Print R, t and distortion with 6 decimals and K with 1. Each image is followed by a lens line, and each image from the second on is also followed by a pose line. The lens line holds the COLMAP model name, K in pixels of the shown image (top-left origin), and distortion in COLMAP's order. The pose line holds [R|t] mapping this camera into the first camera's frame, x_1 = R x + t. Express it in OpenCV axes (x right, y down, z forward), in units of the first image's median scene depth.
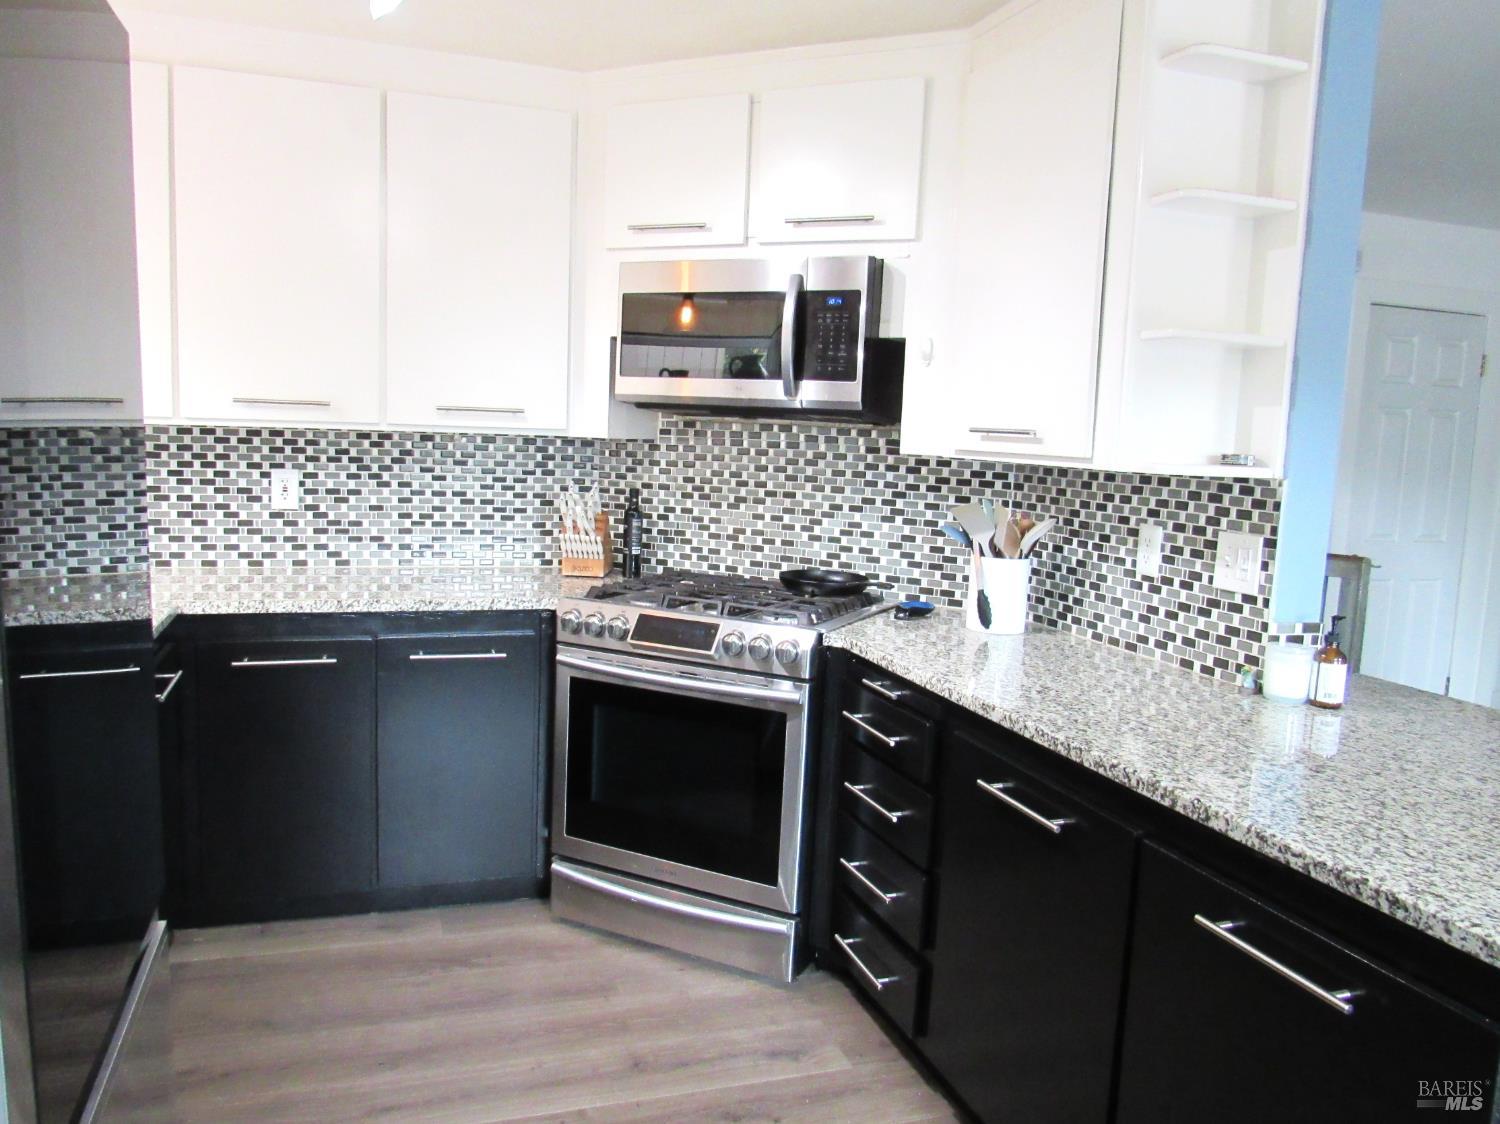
lens RADIAL K [[1173.3, 0, 750.0], [0, 1173.3, 562.0], [0, 0, 1]] dist [-0.009315, -0.007095]
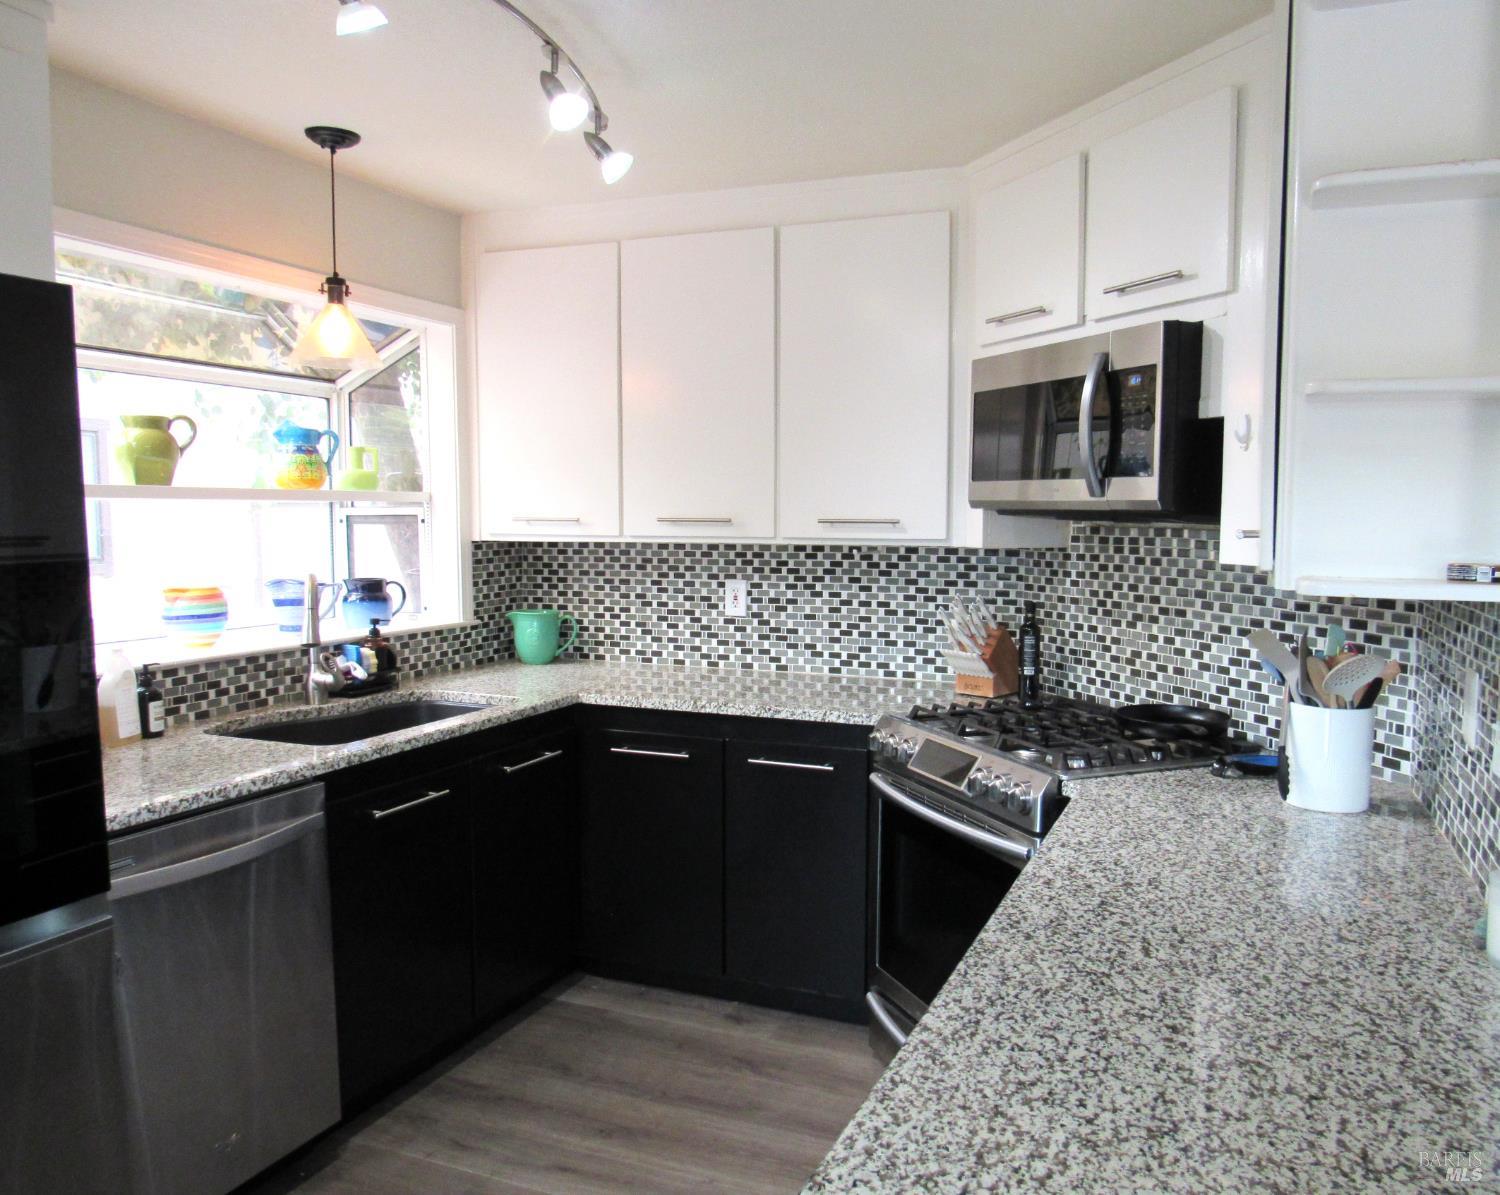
lens RADIAL K [[1208.5, 0, 750.0], [0, 1208.5, 597.5], [0, 0, 1]] dist [-0.007000, 0.001892]
pose [[0.745218, 0.012856, -0.666697, 0.365500], [-0.053109, 0.997782, -0.040124, -0.017586], [0.664703, 0.065309, 0.744248, 0.164160]]
